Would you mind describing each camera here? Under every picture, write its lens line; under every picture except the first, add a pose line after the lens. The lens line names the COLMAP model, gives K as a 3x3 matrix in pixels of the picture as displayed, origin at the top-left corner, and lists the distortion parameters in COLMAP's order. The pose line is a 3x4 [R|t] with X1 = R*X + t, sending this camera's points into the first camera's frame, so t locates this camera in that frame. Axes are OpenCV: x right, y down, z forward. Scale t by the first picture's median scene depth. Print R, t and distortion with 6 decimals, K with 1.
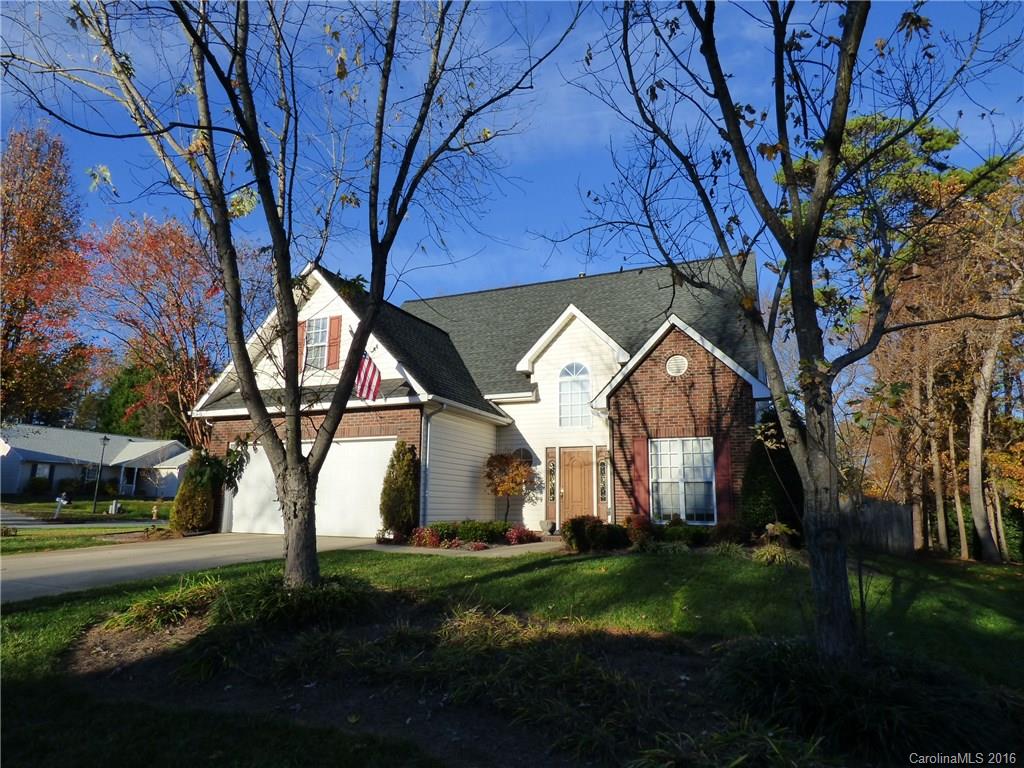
lens RADIAL K [[602.7, 0, 483.5], [0, 602.7, 383.8], [0, 0, 1]] dist [-0.000540, -0.000560]
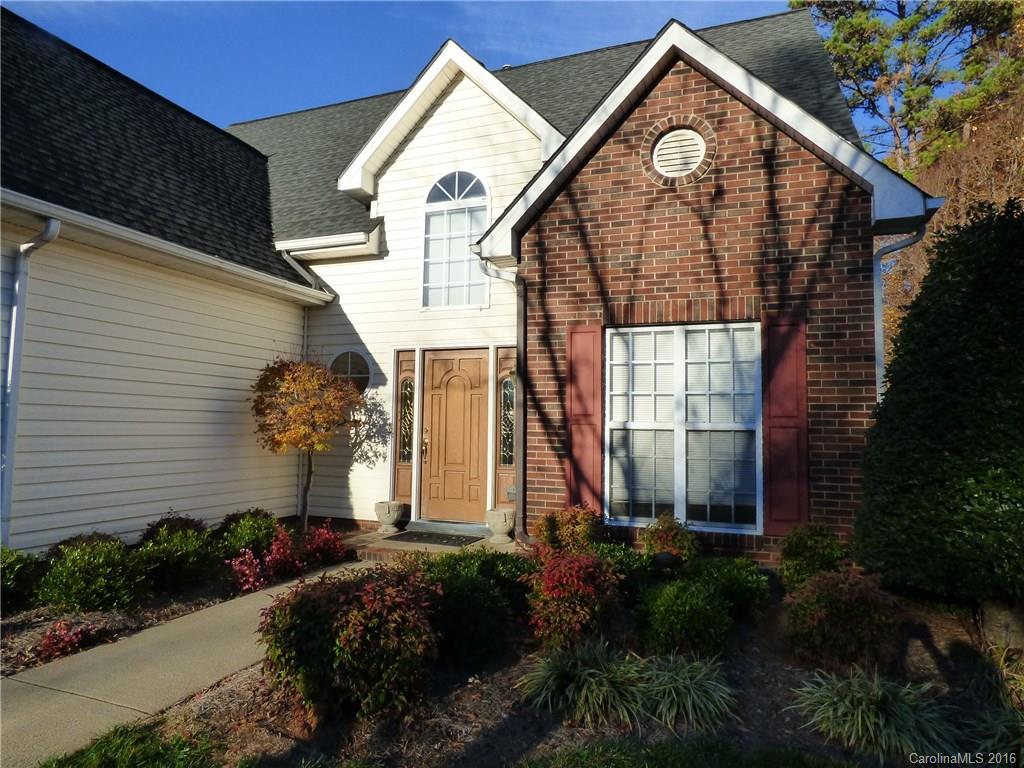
lens RADIAL K [[624.4, 0, 510.9], [0, 624.4, 380.5], [0, 0, 1]] dist [-0.007554, -0.003094]
pose [[0.989648, -0.002530, 0.143494, 0.137023], [-0.017521, 0.990235, 0.138302, 0.066387], [-0.142443, -0.139384, 0.979940, 0.552246]]
